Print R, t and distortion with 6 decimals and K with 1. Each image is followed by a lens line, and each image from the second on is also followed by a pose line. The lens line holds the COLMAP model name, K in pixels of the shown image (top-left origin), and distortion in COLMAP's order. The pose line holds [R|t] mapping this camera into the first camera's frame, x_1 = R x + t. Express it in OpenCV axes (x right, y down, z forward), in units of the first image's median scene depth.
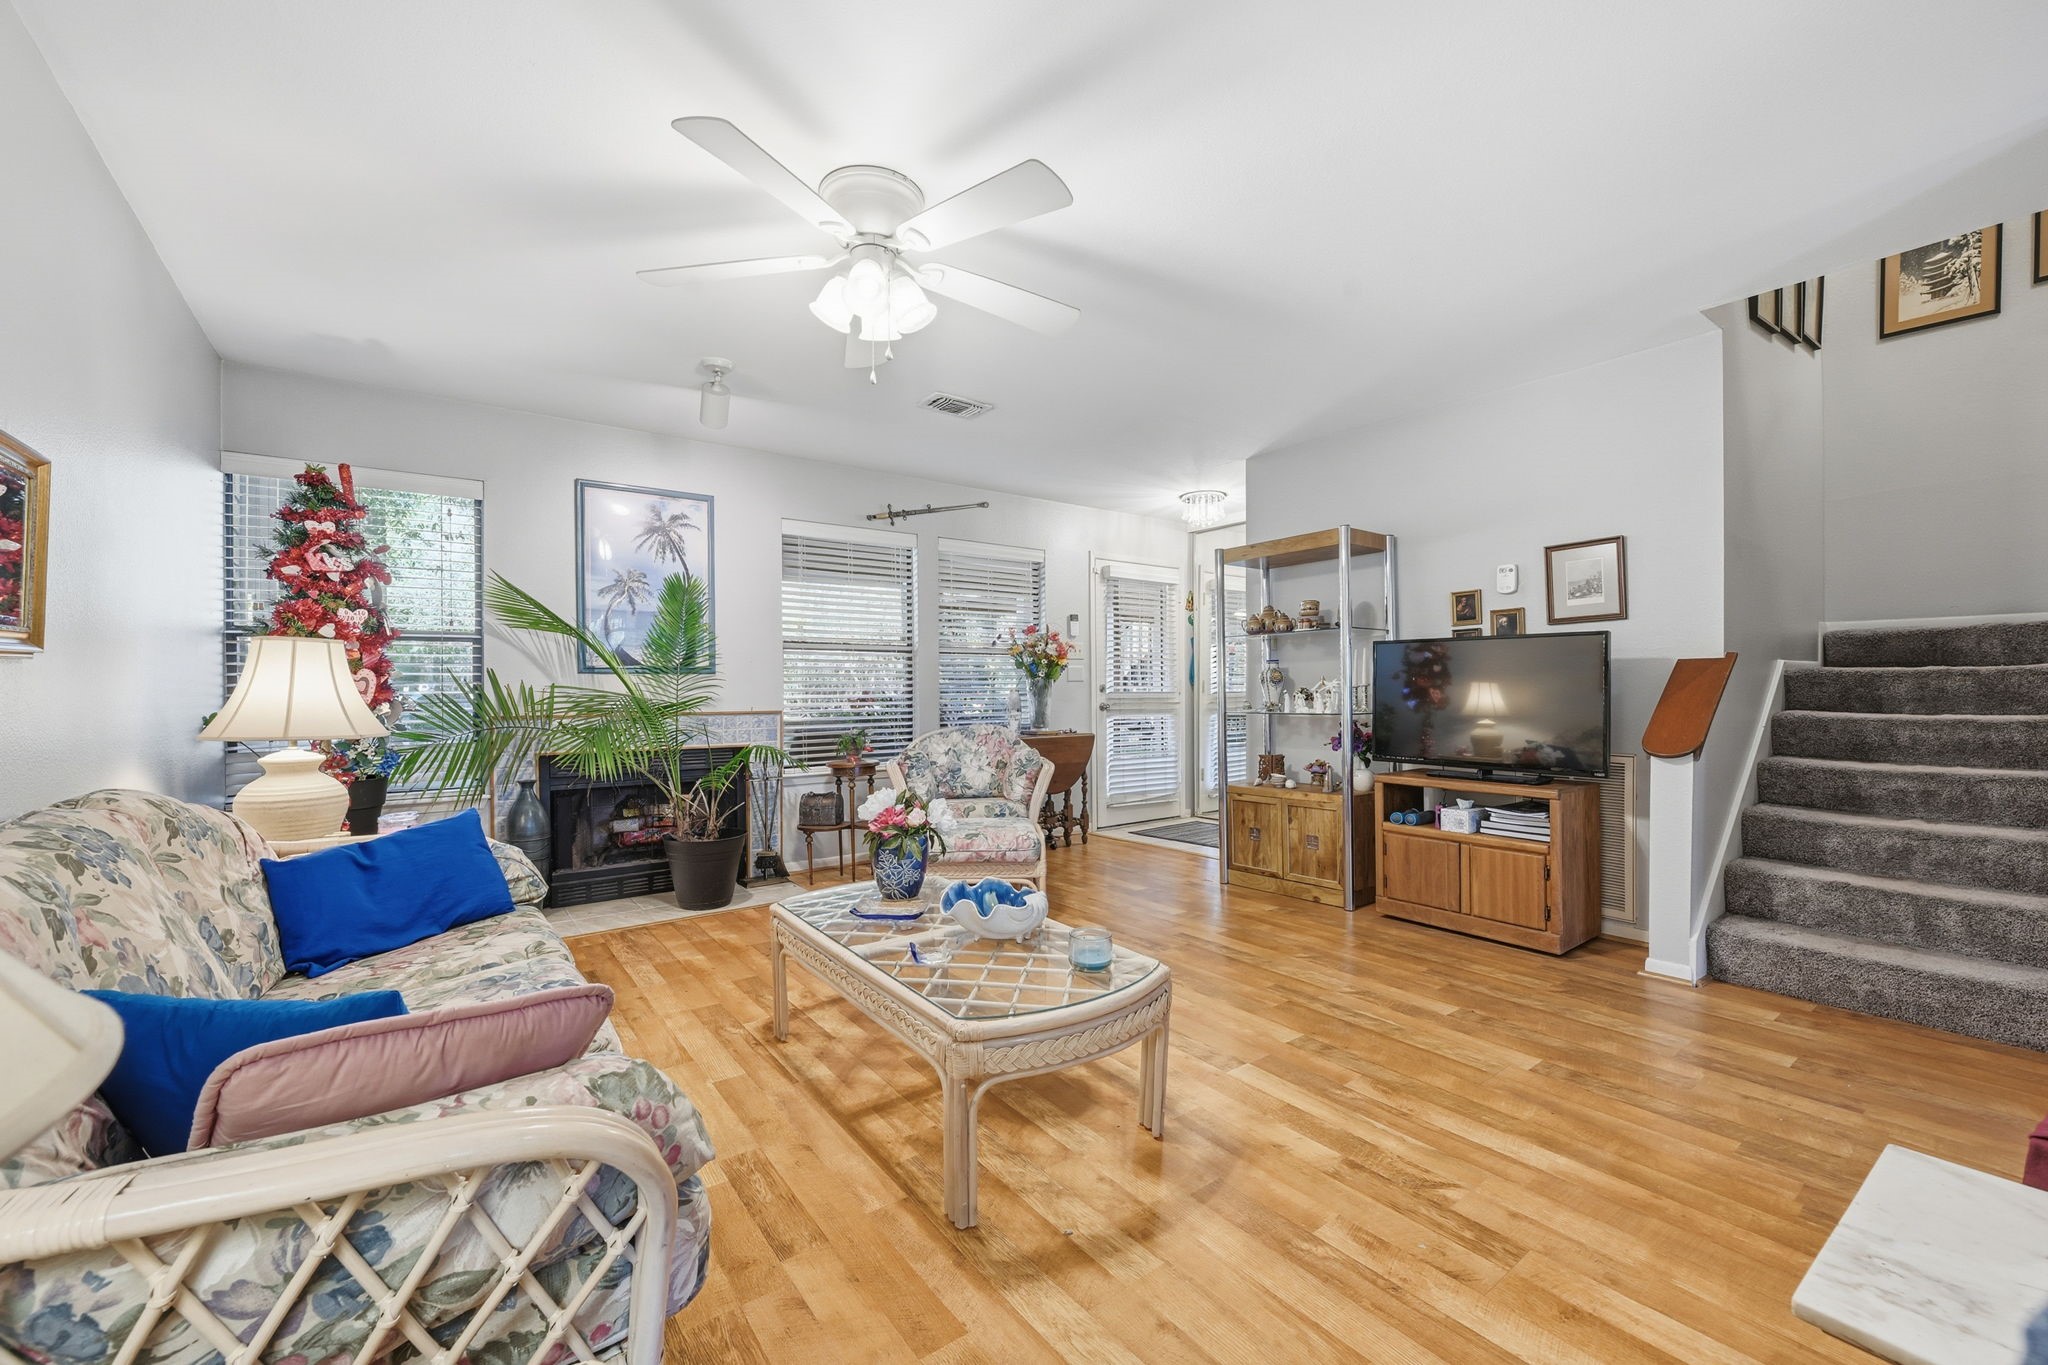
lens RADIAL K [[822.5, 0, 1025.8], [0, 822.5, 687.4], [0, 0, 1]] dist [-0.000110, -0.000019]
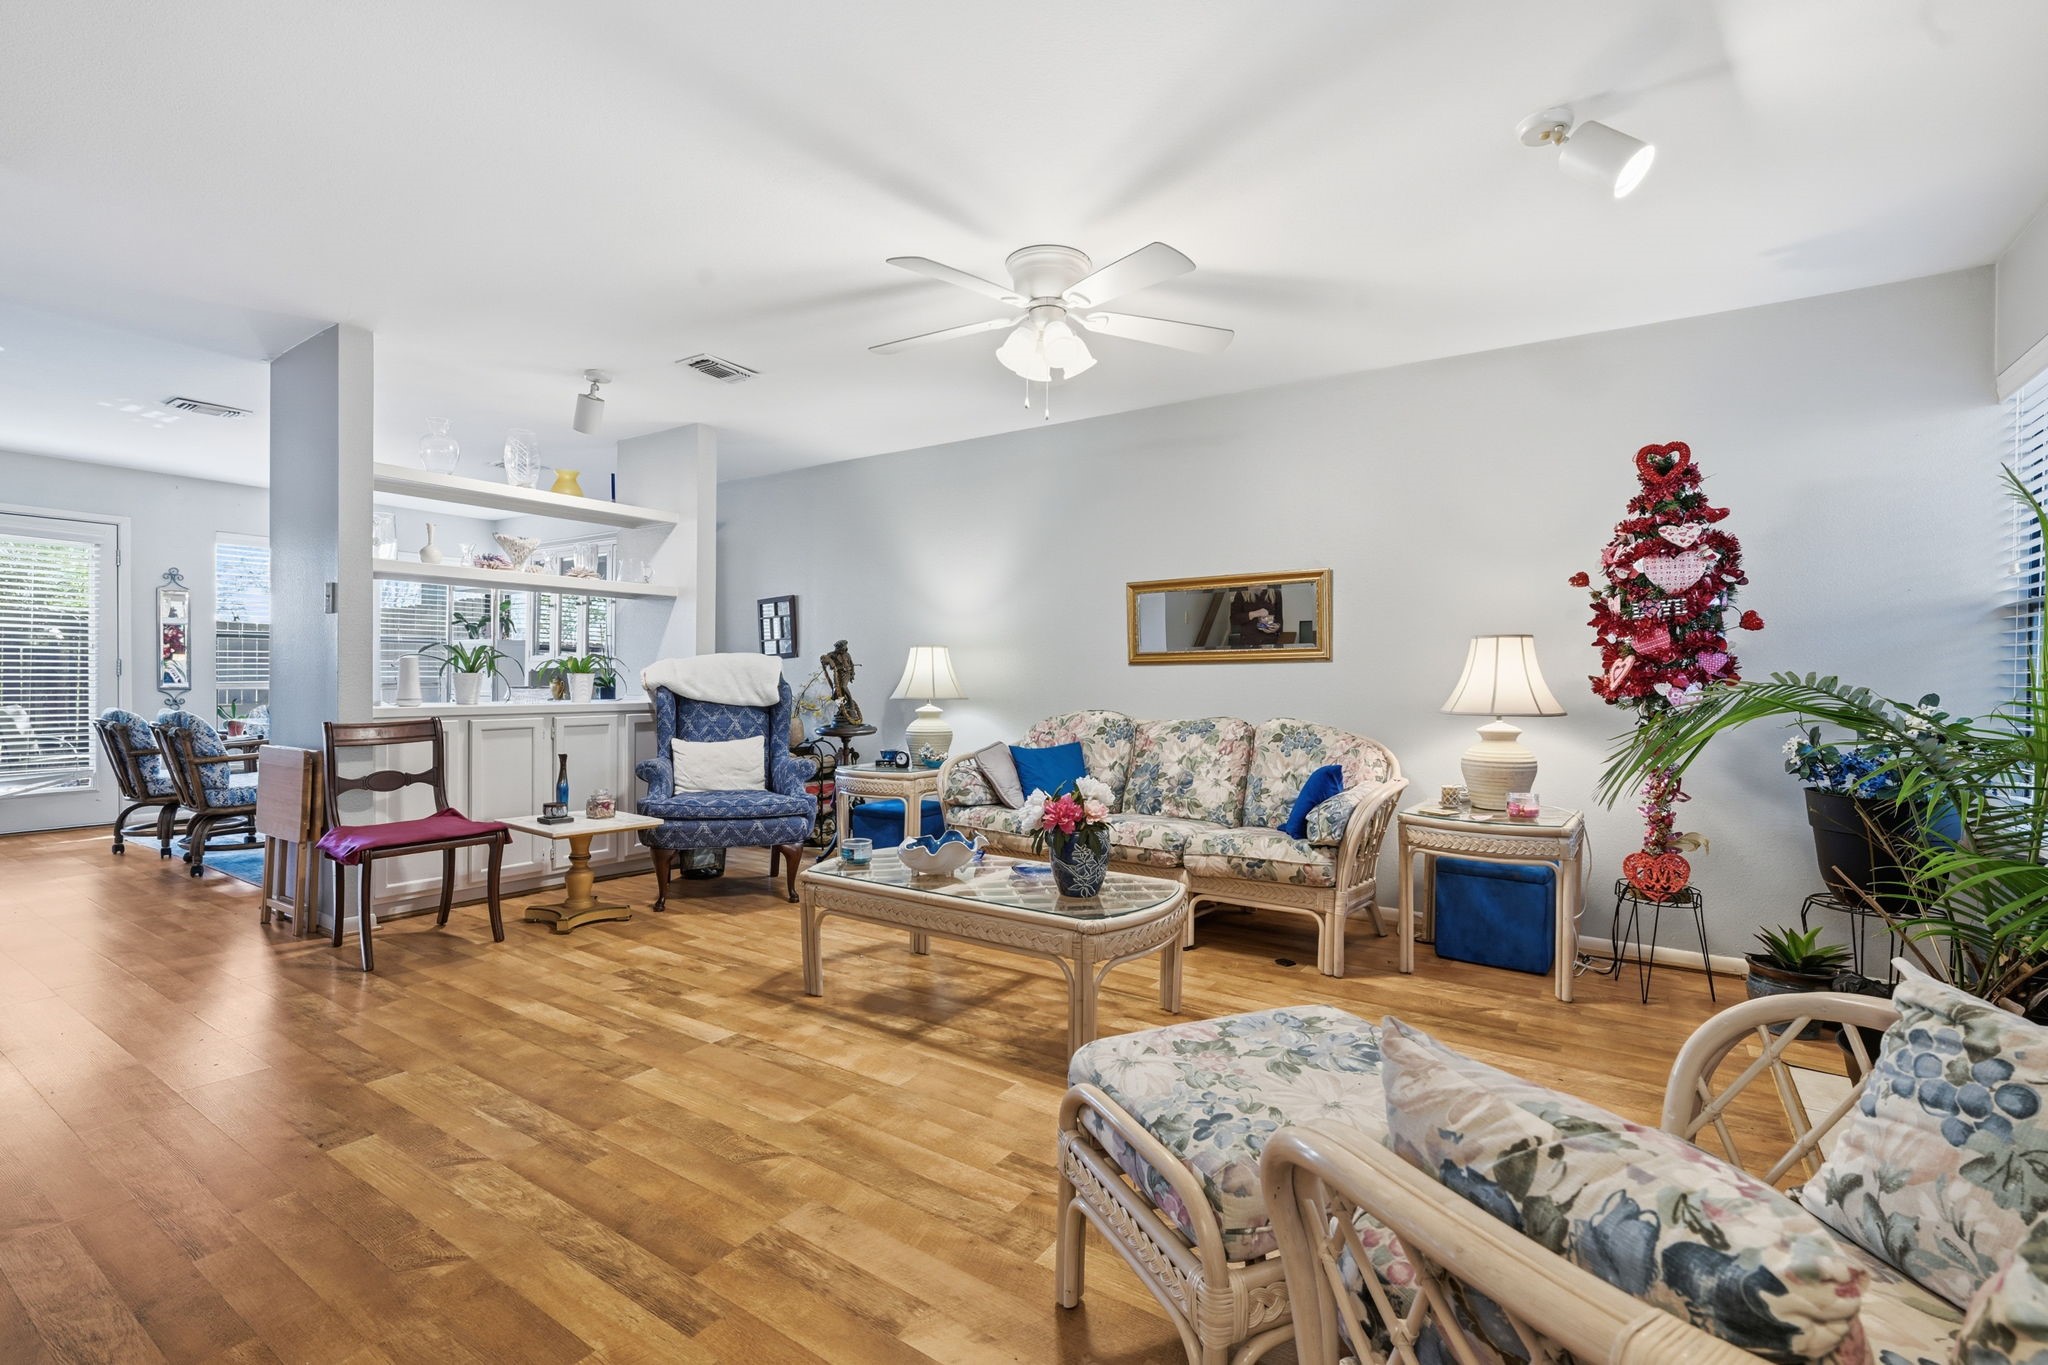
lens RADIAL K [[938.2, 0, 1023.7], [0, 938.2, 684.3], [0, 0, 1]] dist [-0.000191, -0.000023]
pose [[-0.942608, -0.002017, -0.333894, 0.339914], [-0.003369, 0.999988, 0.003471, 0.016564], [0.333883, 0.004397, -0.942604, 2.544660]]
